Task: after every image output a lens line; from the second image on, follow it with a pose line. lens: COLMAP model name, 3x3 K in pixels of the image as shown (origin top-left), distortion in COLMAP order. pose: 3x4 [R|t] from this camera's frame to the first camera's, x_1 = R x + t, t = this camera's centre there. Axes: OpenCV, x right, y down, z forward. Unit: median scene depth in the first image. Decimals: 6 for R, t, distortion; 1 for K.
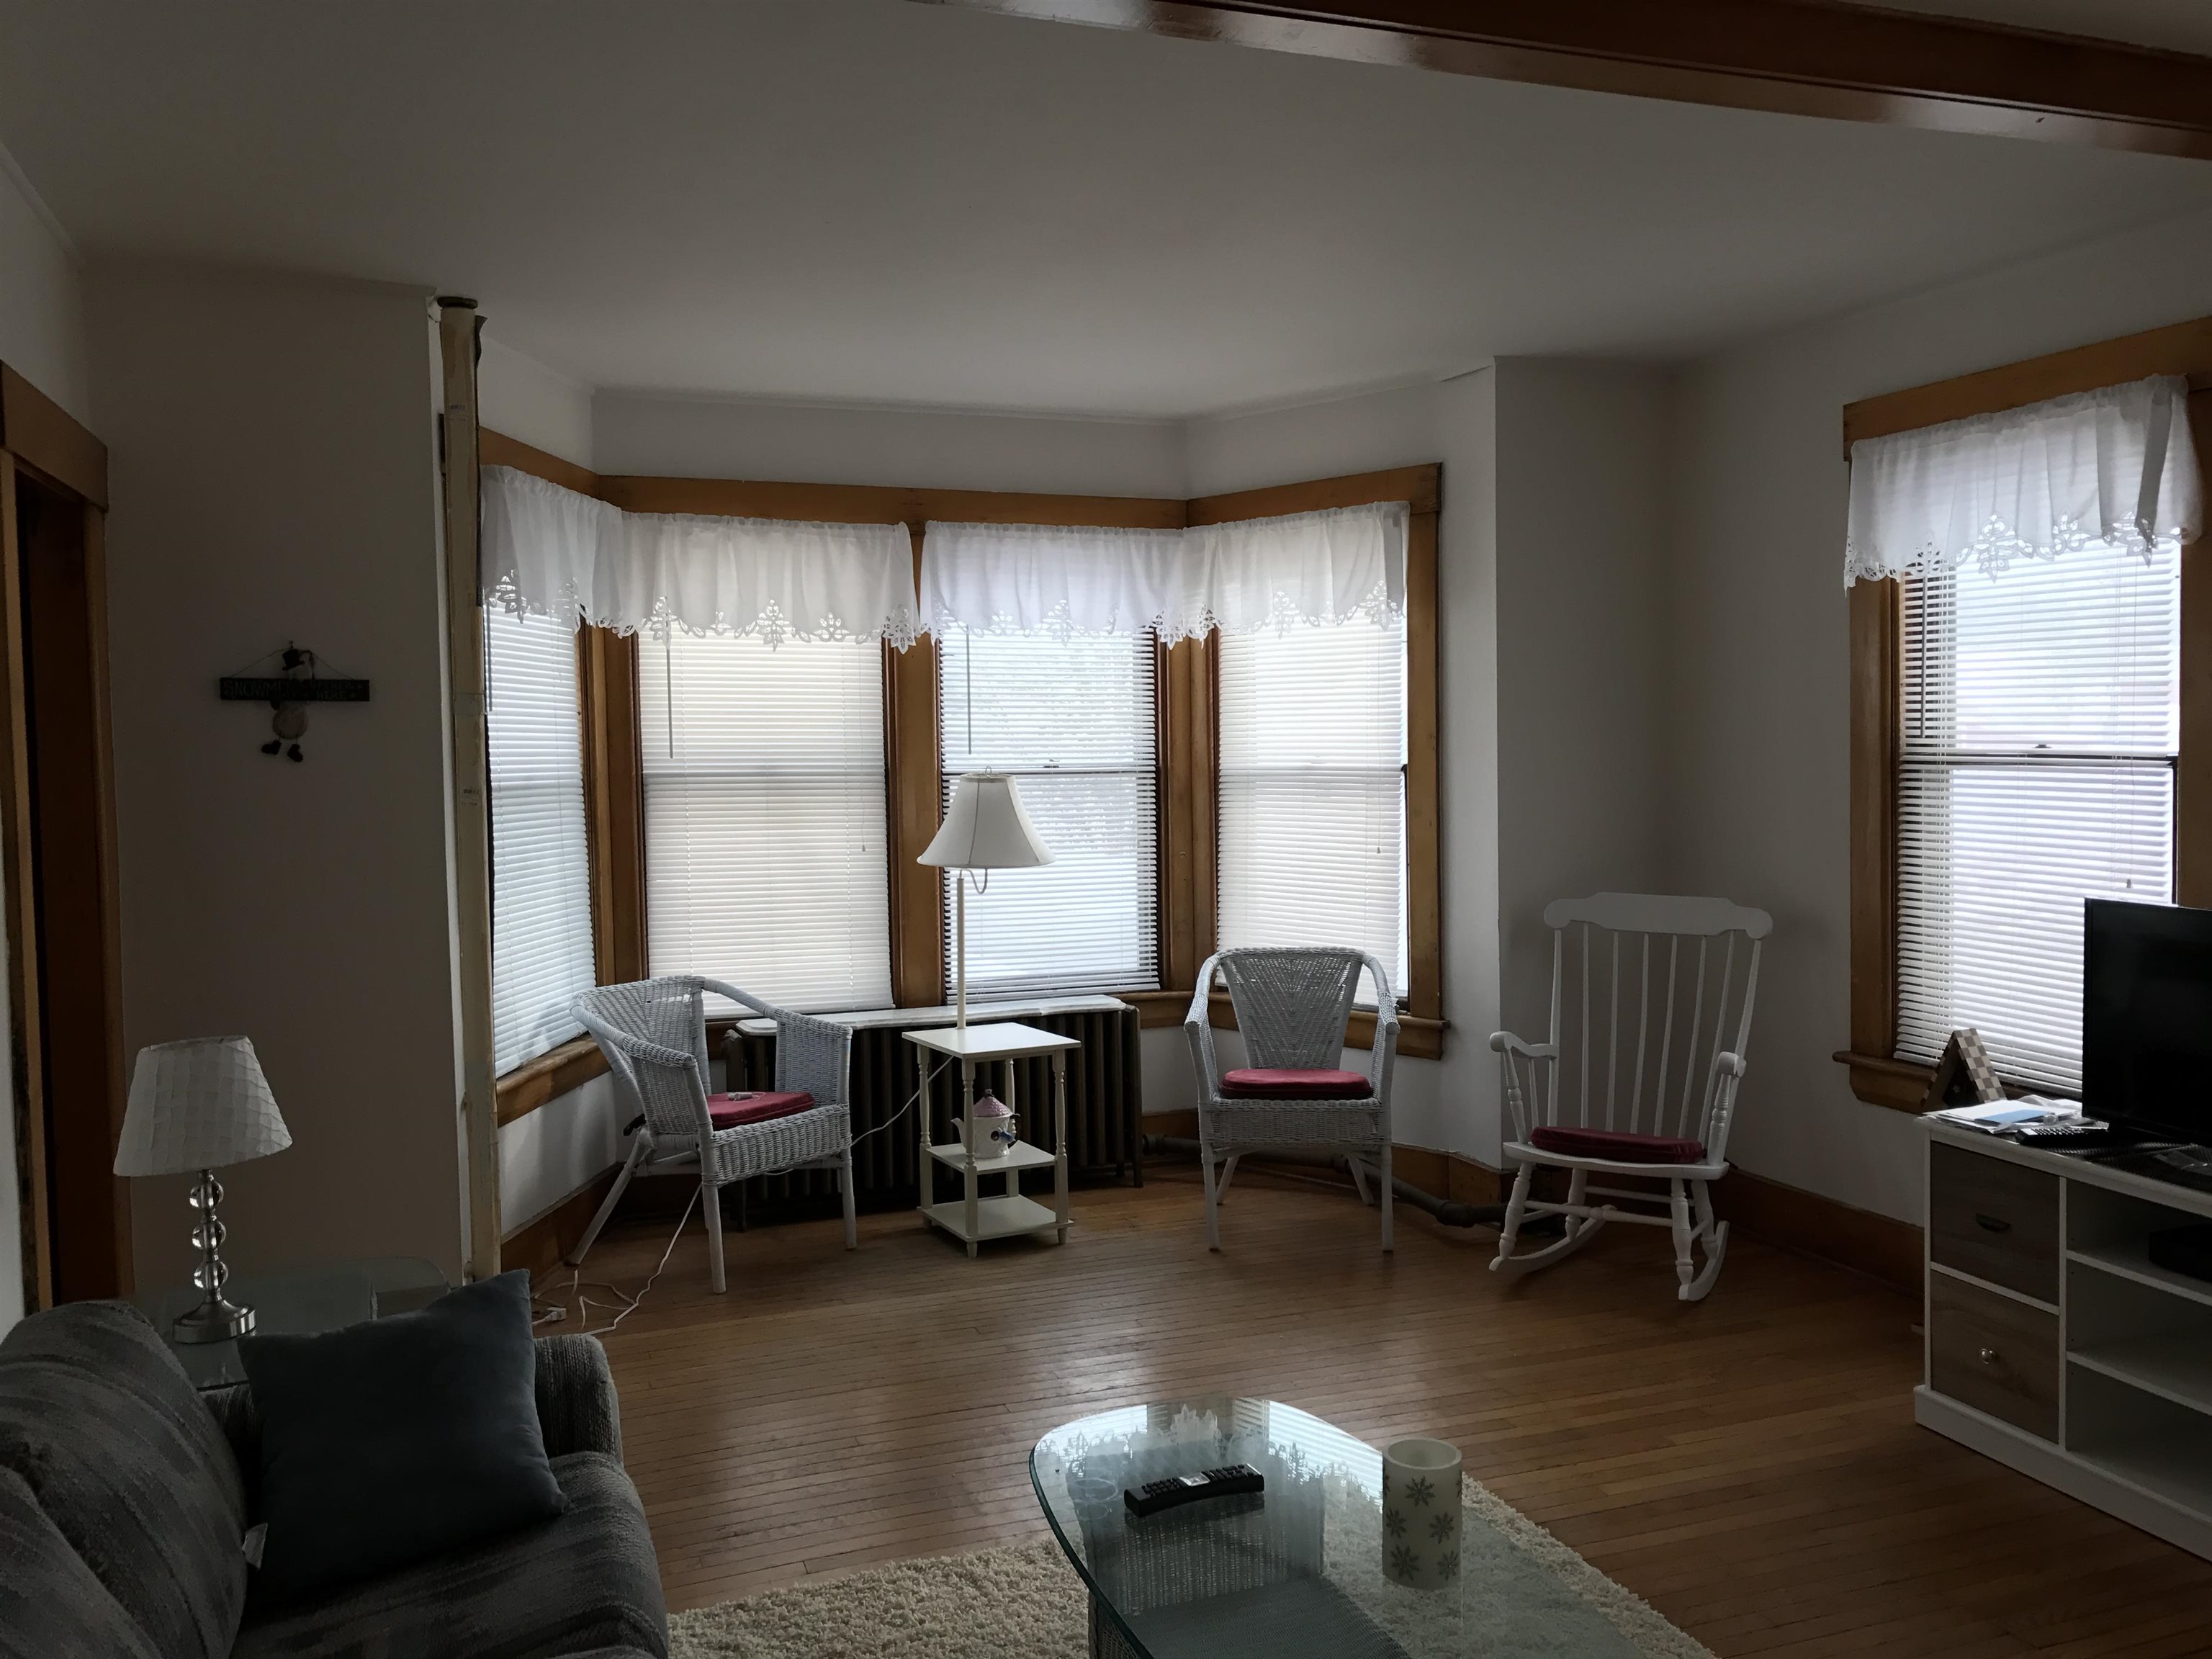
lens RADIAL K [[1812.2, 0, 1103.6], [0, 1812.2, 825.1], [0, 0, 1]] dist [0.014765, -0.031449]
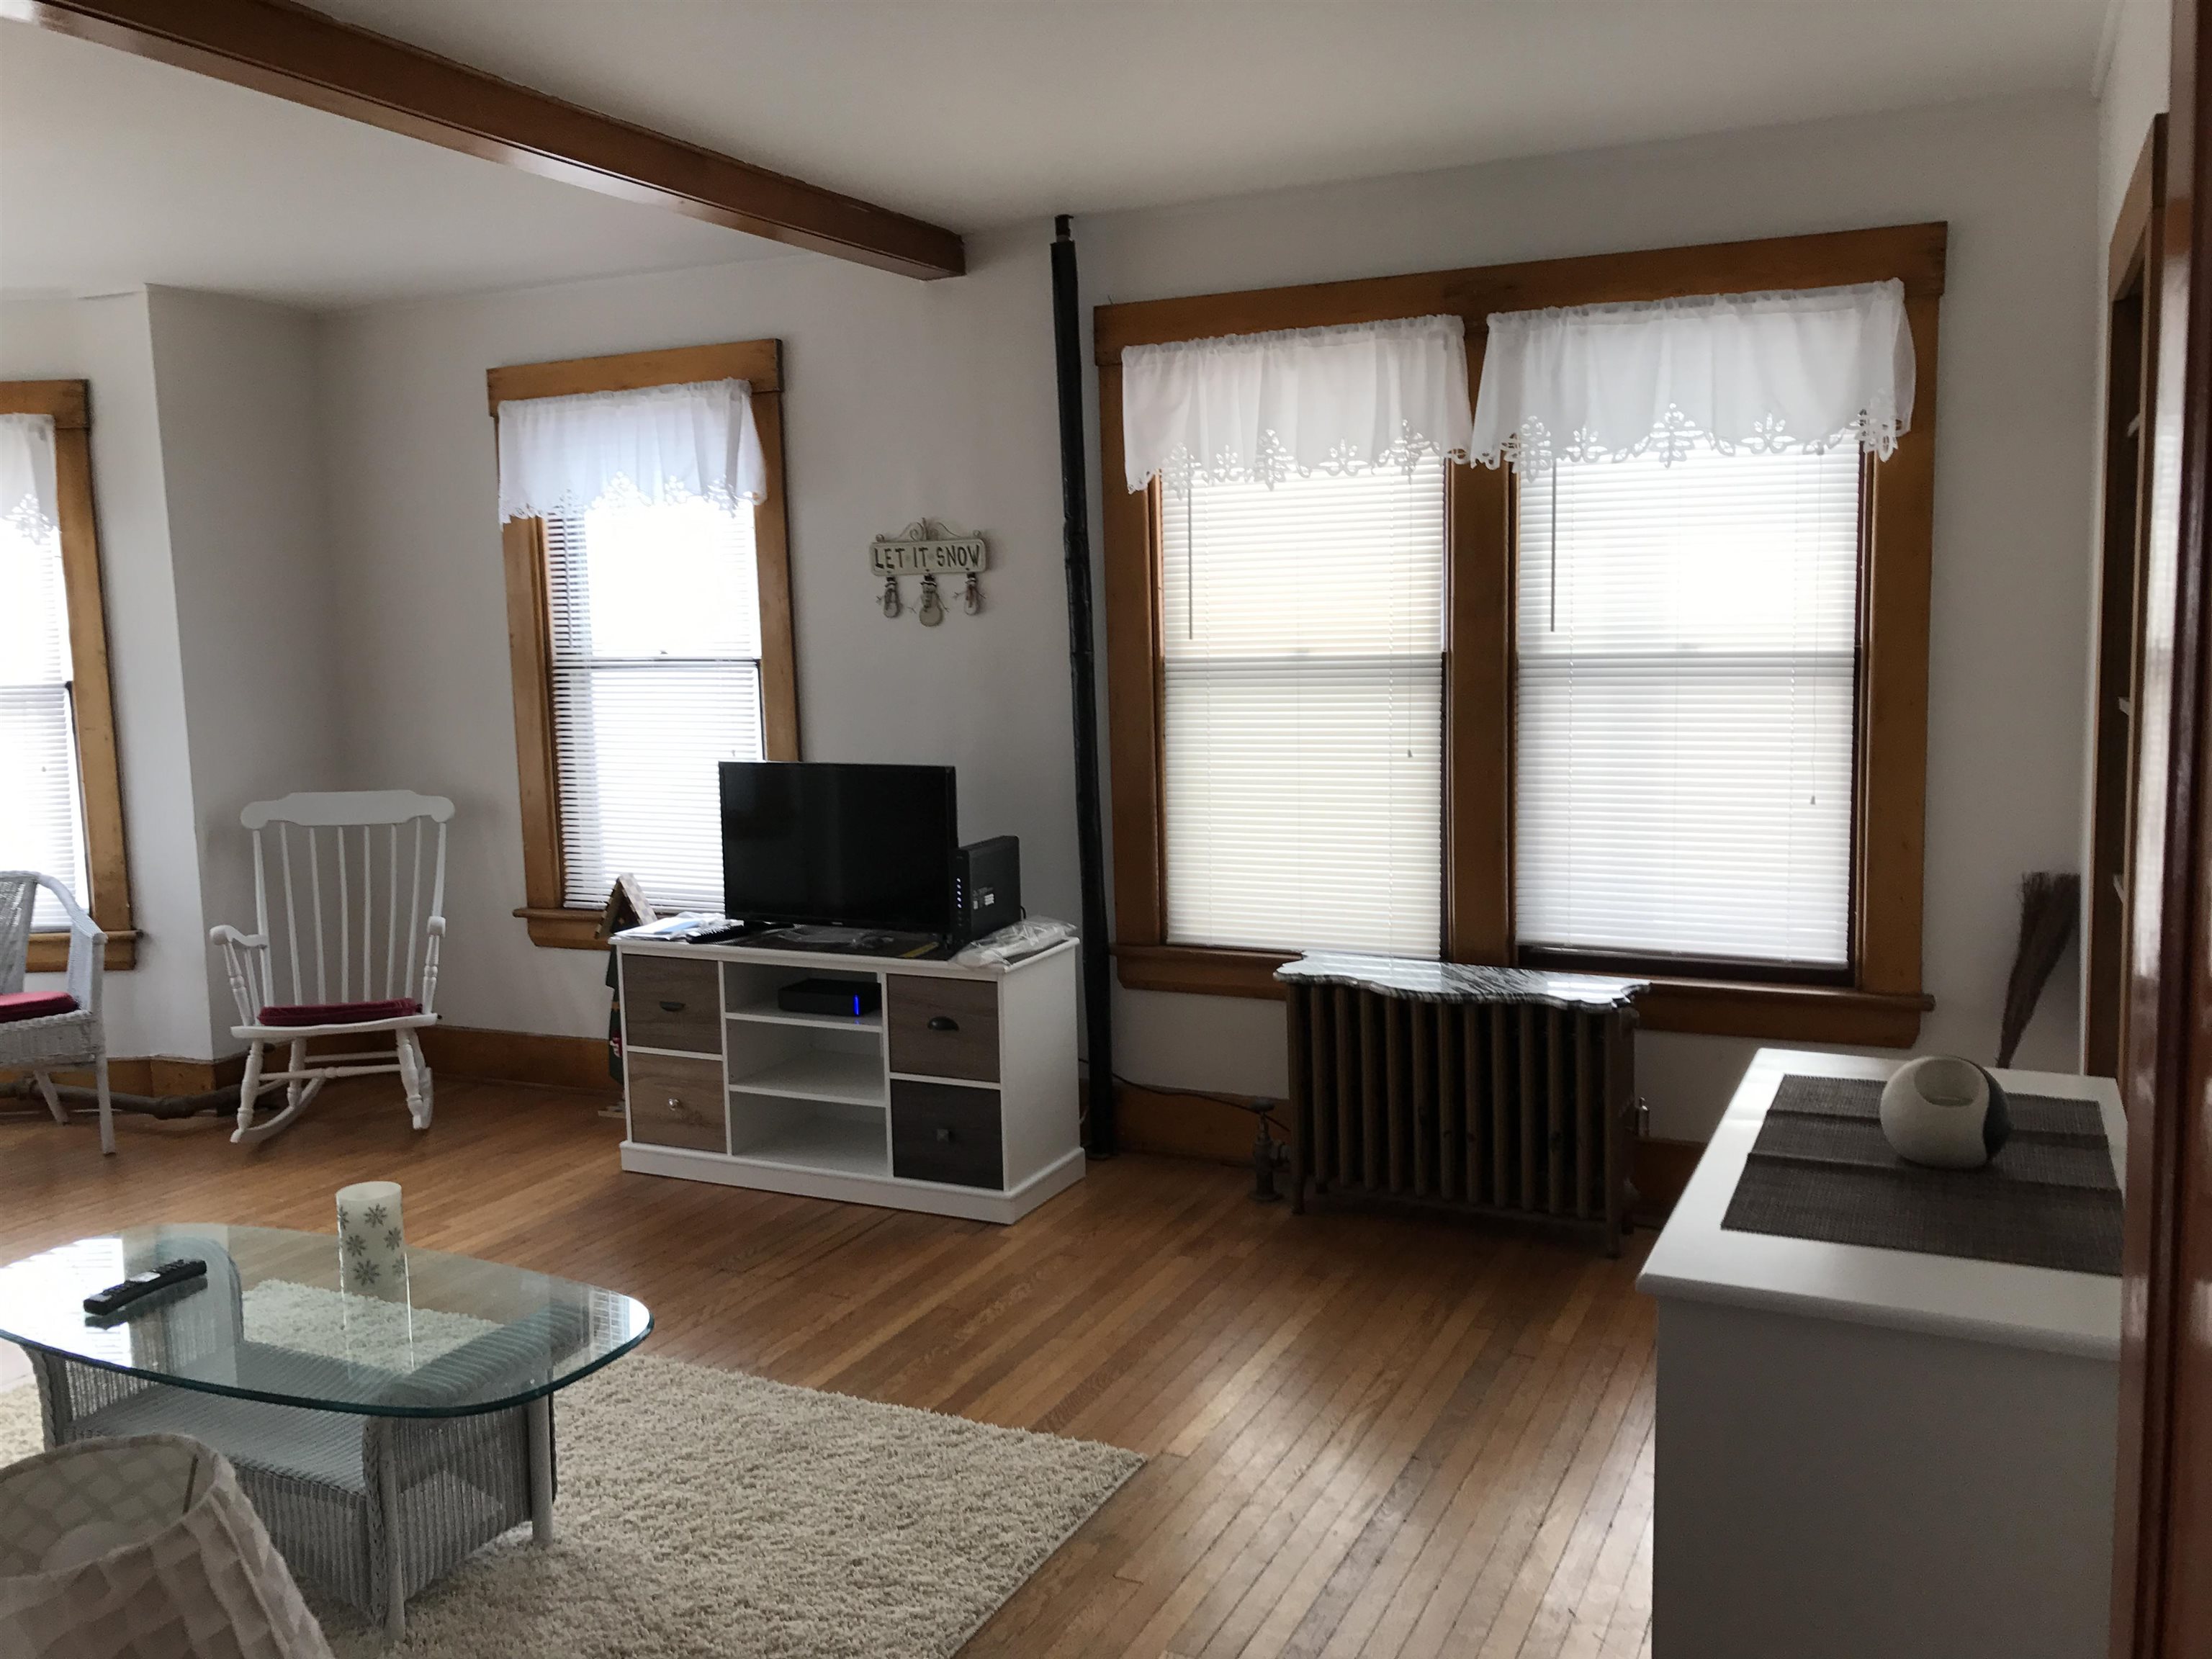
lens RADIAL K [[1812.2, 0, 1110.2], [0, 1812.2, 825.5], [0, 0, 1]] dist [0.014765, -0.031449]
pose [[0.714337, -0.078400, 0.695397, -0.154726], [0.046822, 0.996832, 0.064288, 0.010362], [-0.698234, -0.013363, 0.715745, -0.145240]]
